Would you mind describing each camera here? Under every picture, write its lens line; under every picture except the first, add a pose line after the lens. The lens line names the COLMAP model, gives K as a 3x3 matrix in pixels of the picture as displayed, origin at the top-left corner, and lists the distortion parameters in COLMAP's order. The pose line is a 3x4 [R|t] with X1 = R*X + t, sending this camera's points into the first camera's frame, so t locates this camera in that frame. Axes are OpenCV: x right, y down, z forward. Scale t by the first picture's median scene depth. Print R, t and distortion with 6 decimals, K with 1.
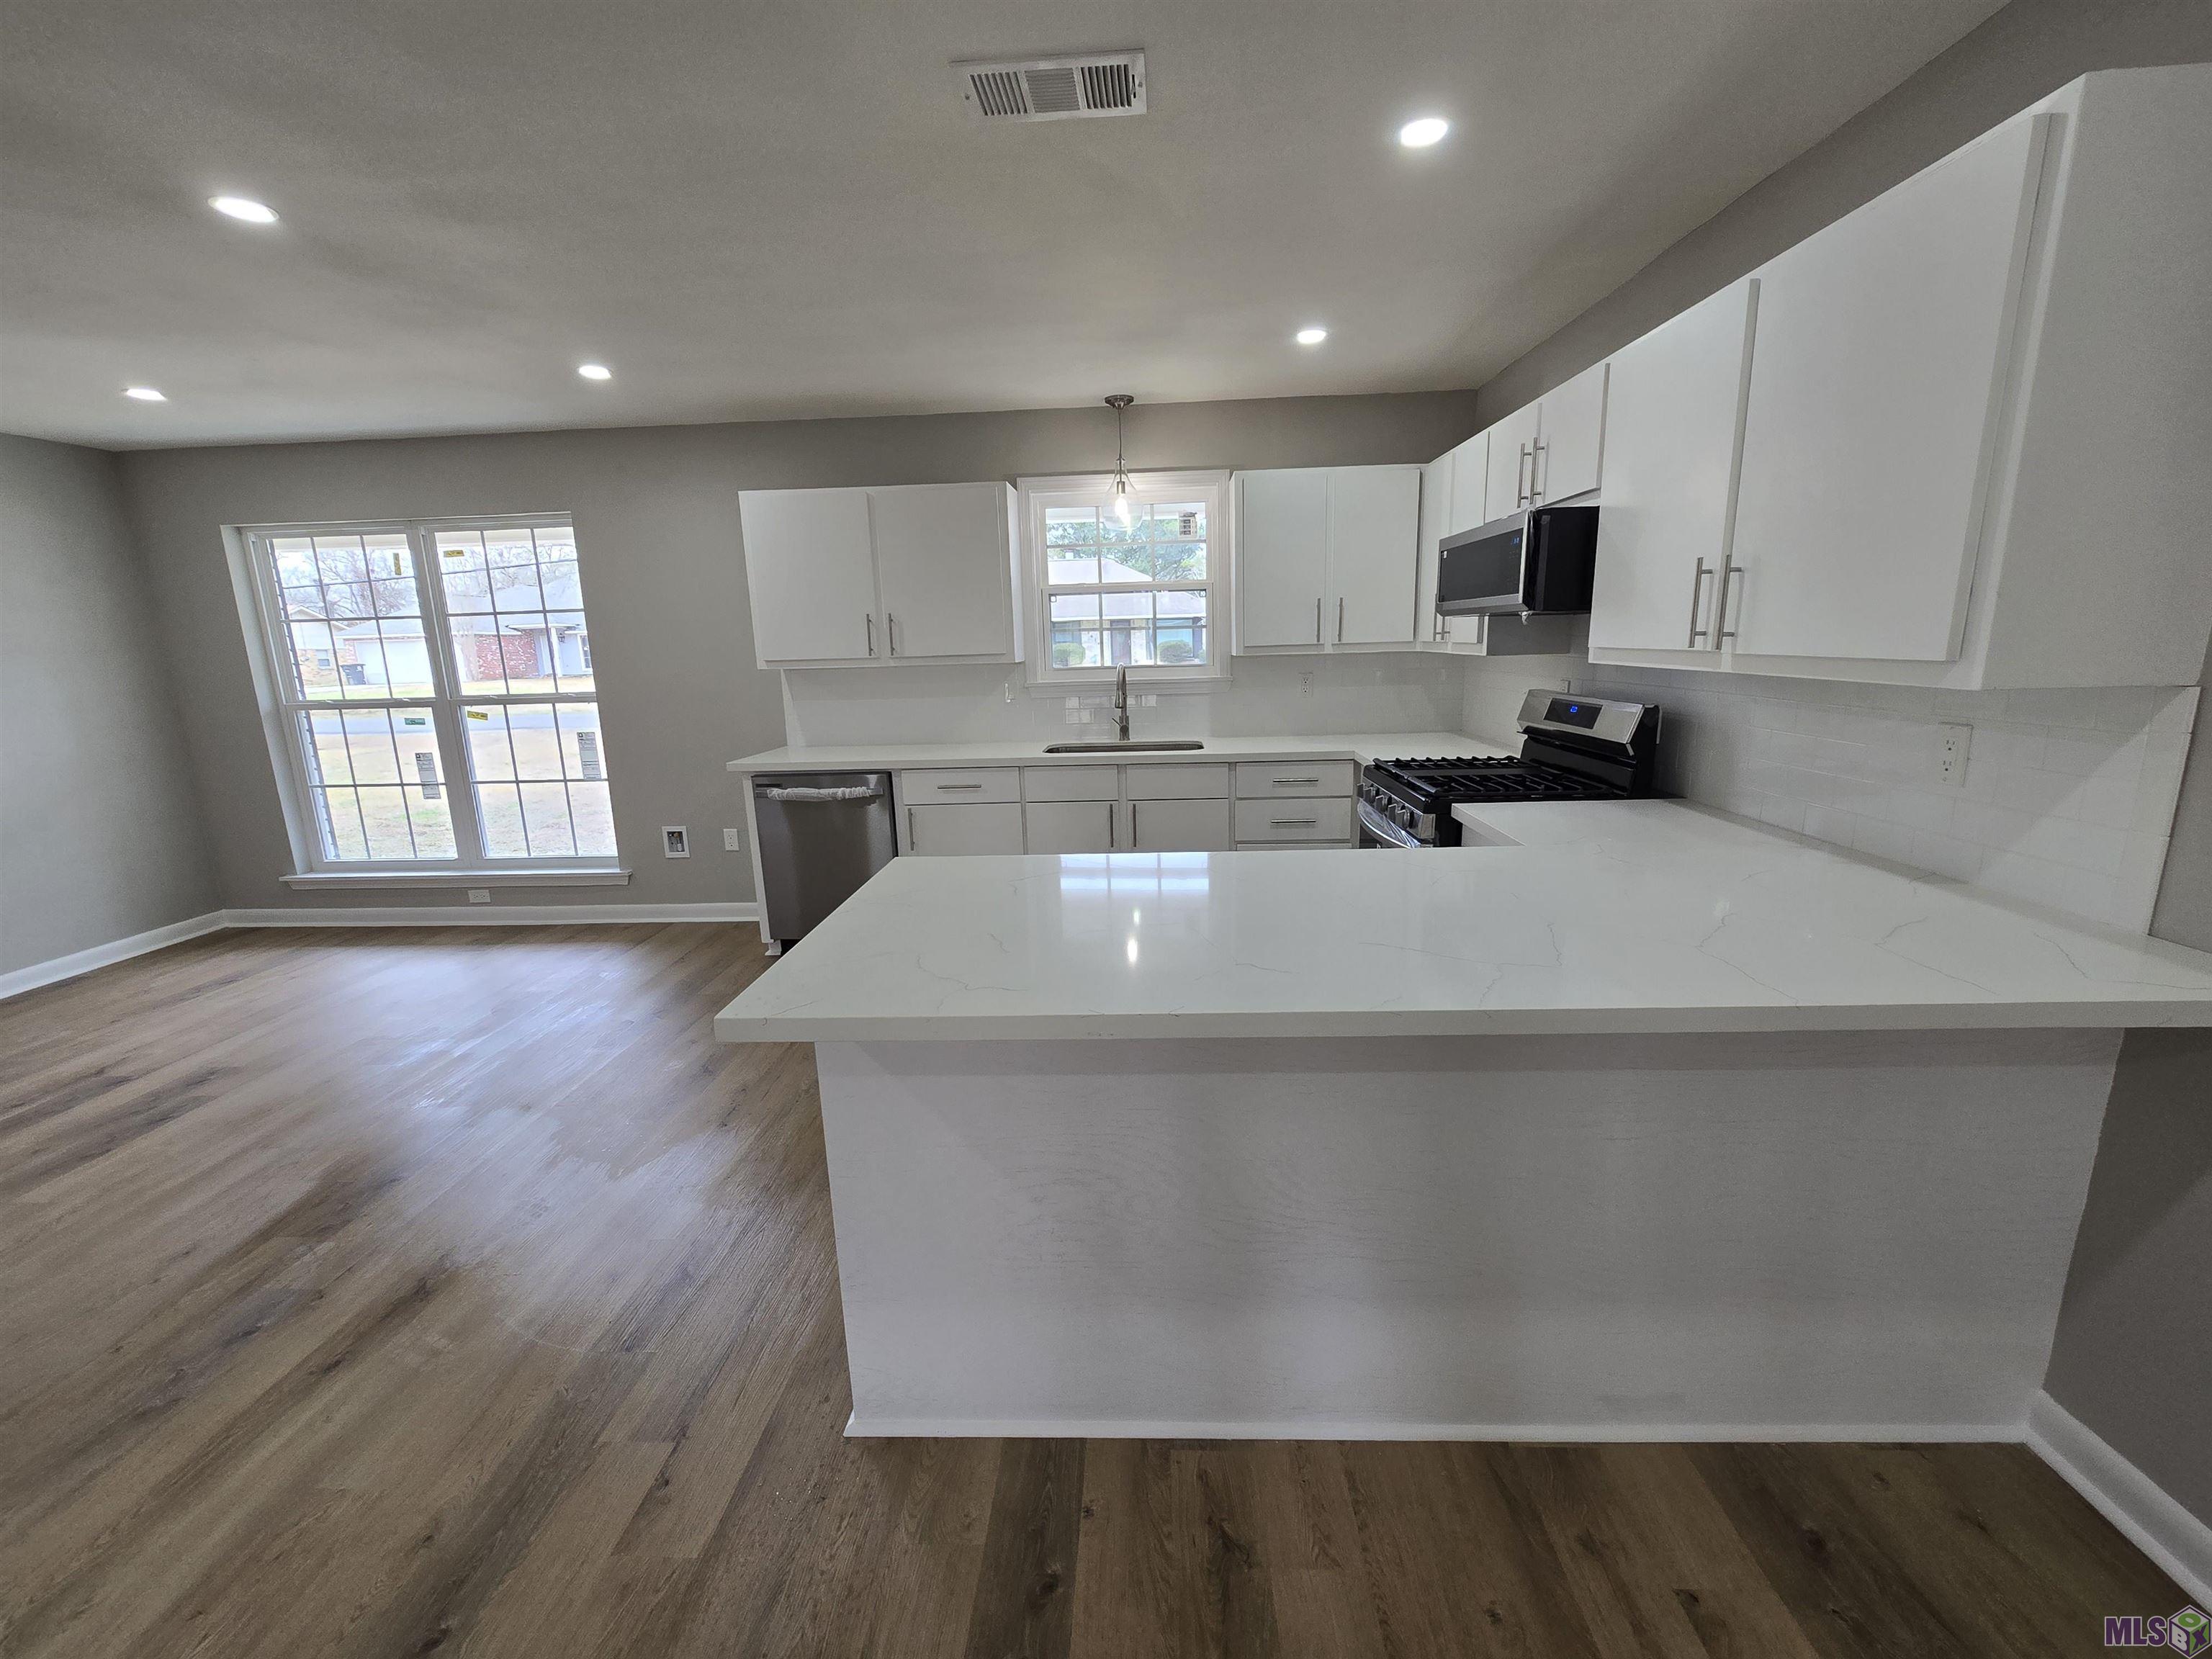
lens RADIAL K [[905.7, 0, 1114.2], [0, 905.7, 829.5], [0, 0, 1]] dist [-0.002347, -0.000134]
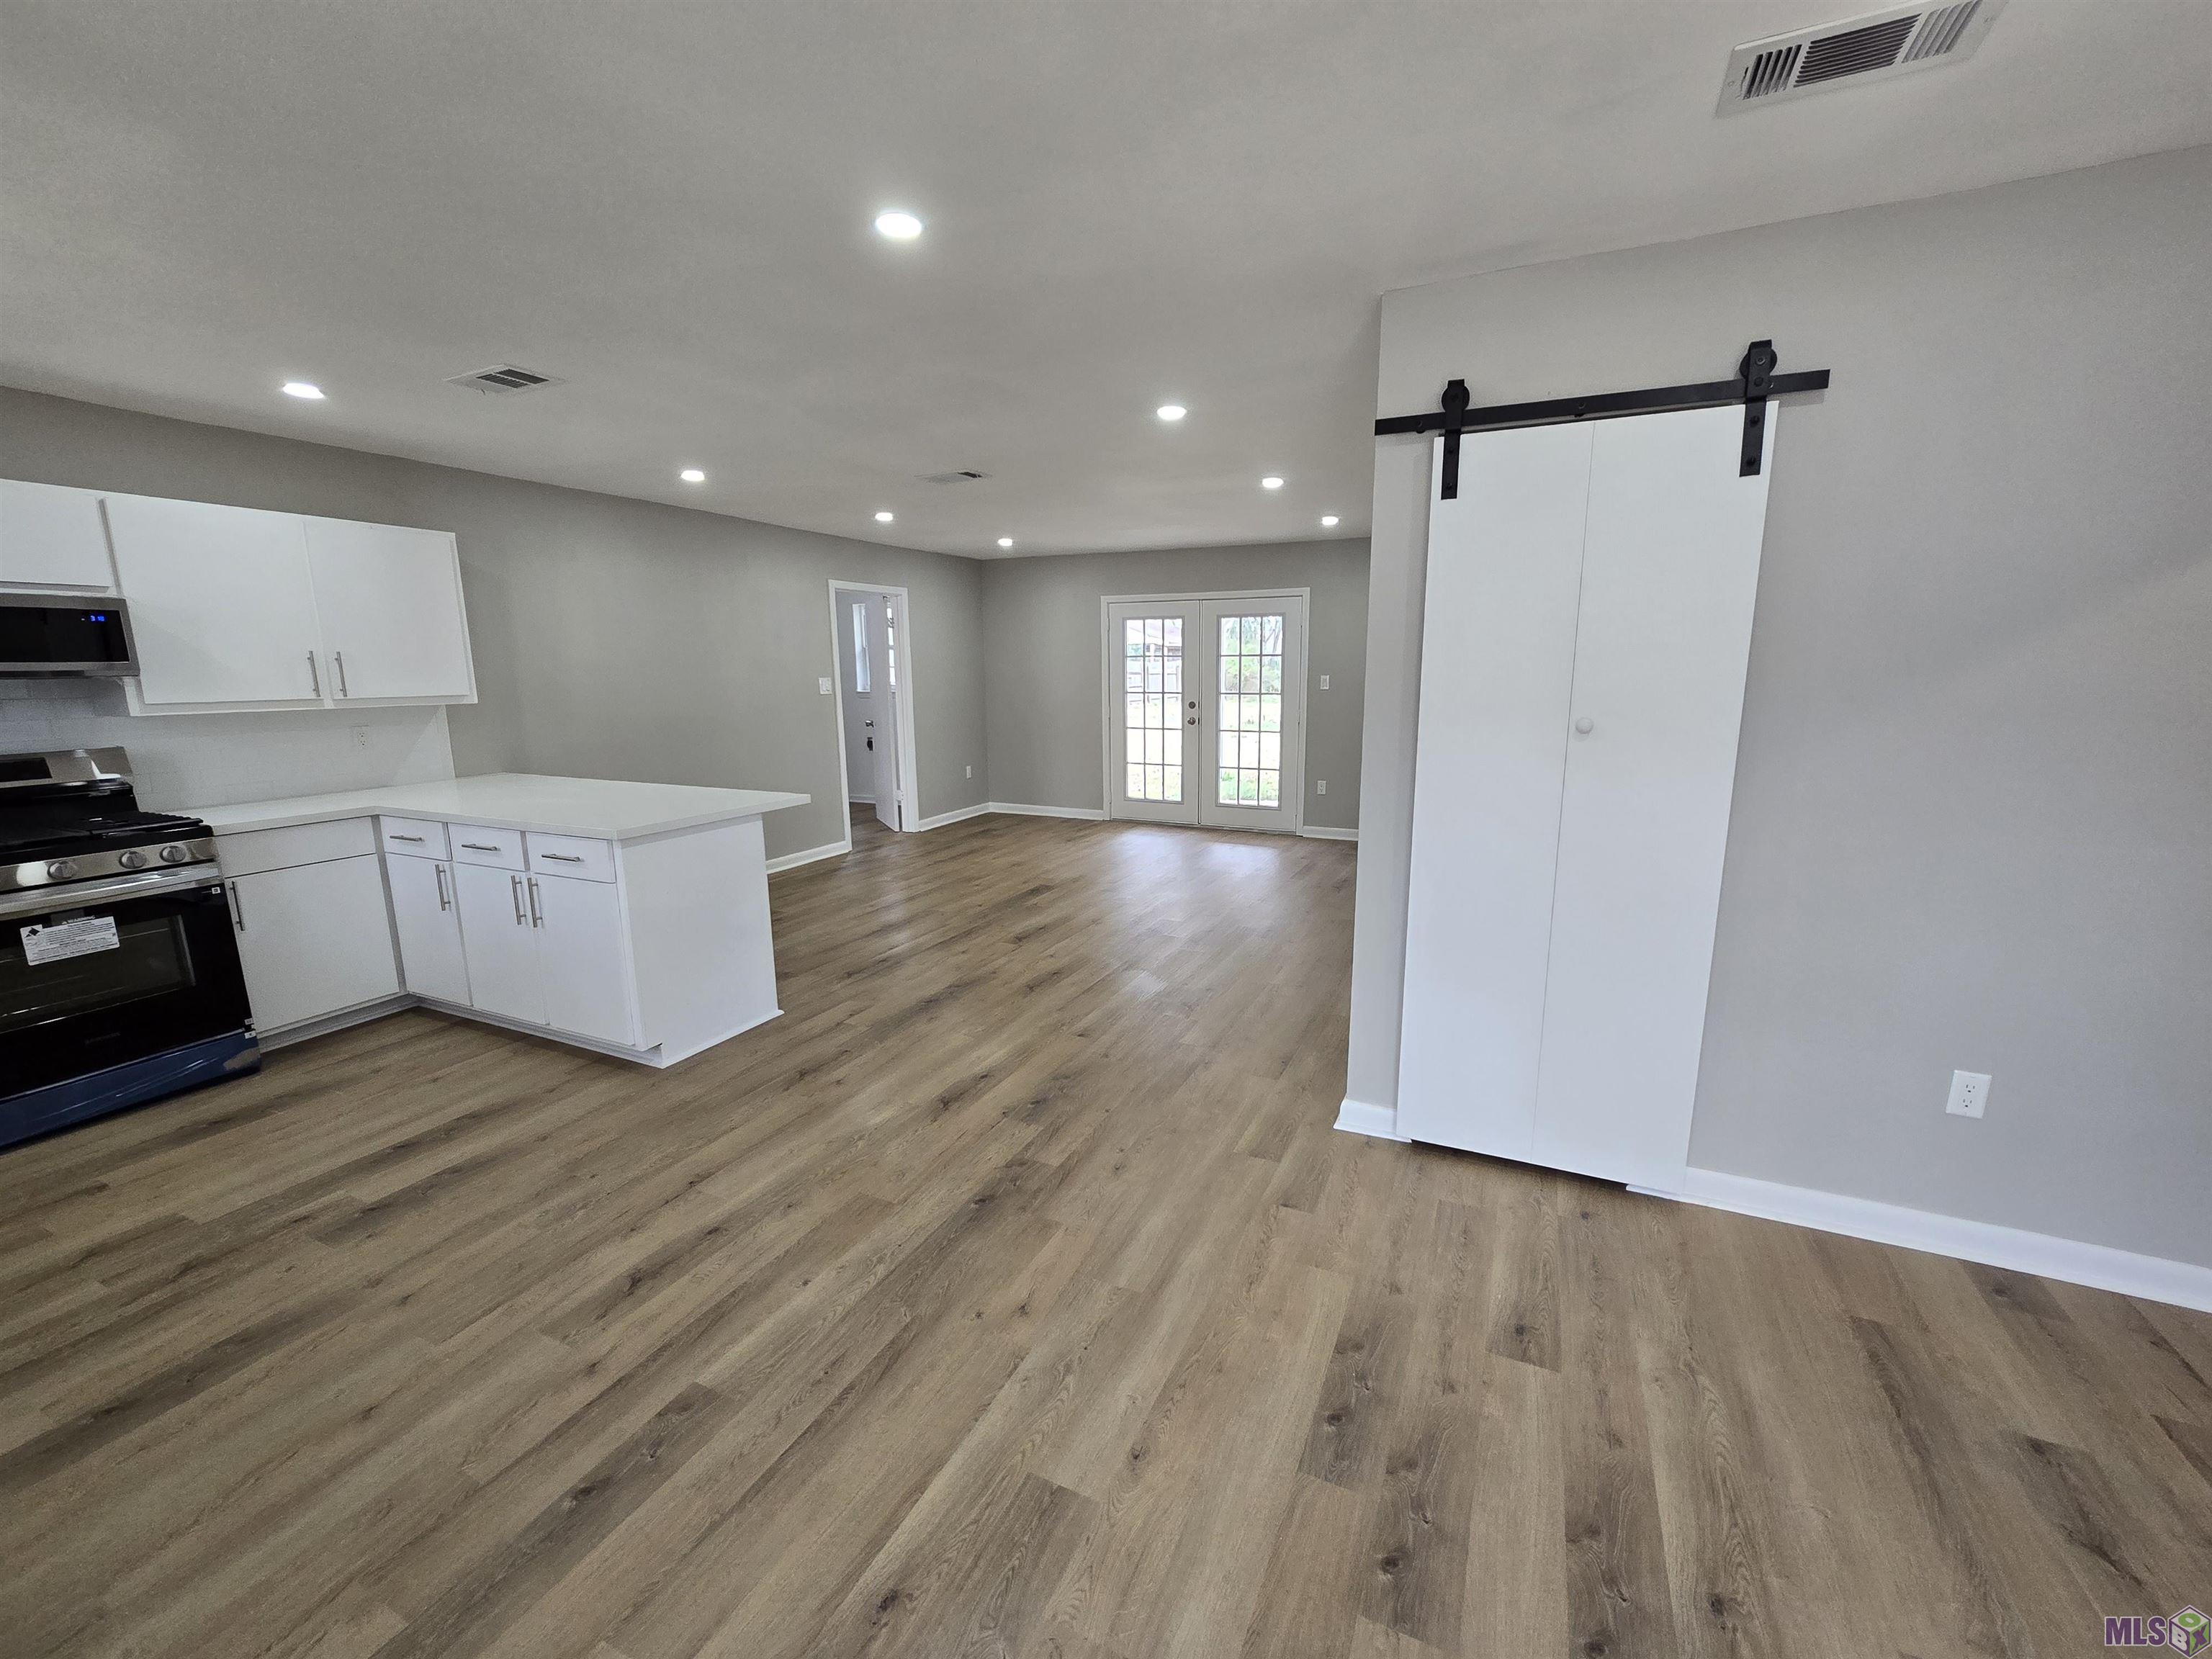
lens RADIAL K [[899.8, 0, 1113.0], [0, 899.8, 832.7], [0, 0, 1]] dist [-0.002210, 0.000356]
pose [[-0.919485, -0.037391, 0.391342, -0.727791], [0.114933, 0.926406, 0.358557, -0.184738], [-0.375949, 0.374666, -0.847519, 0.912863]]
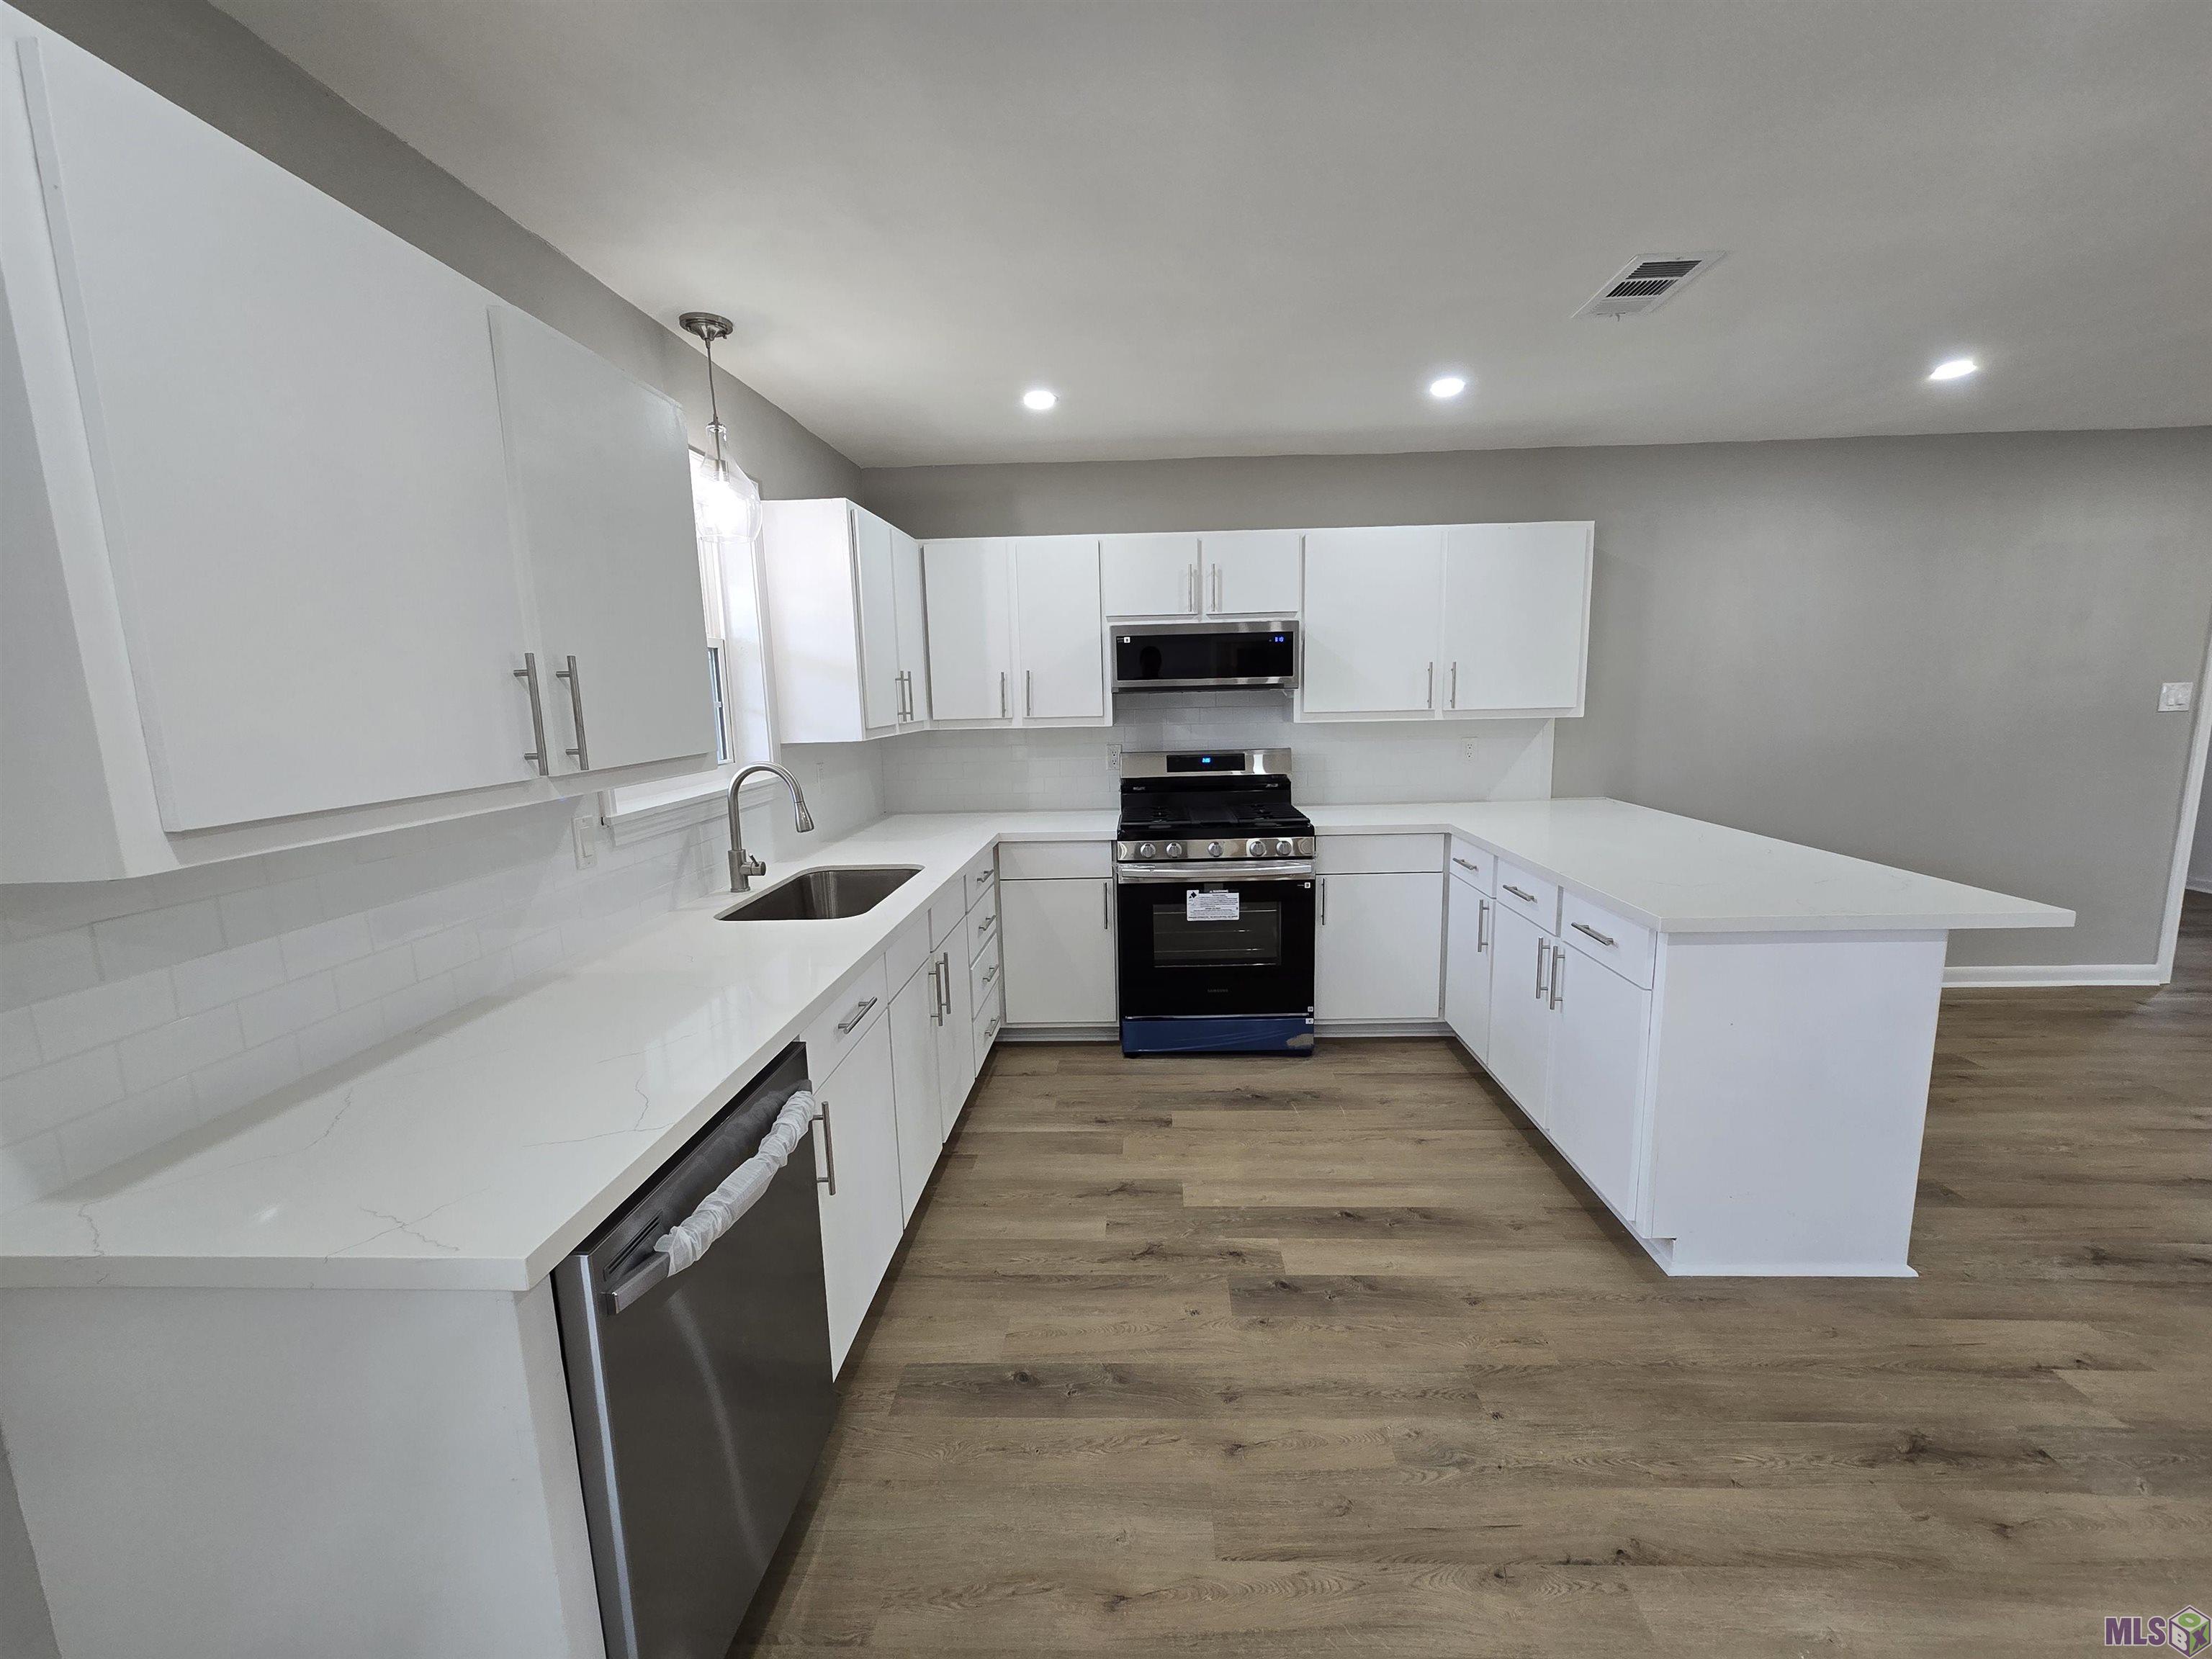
lens RADIAL K [[901.5, 0, 1114.0], [0, 901.5, 834.0], [0, 0, 1]] dist [-0.002050, 0.000657]
pose [[0.000702, -0.132753, 0.991149, -0.562930], [0.233449, 0.963784, 0.128923, -0.150931], [-0.972369, 0.231292, 0.031667, 0.722118]]
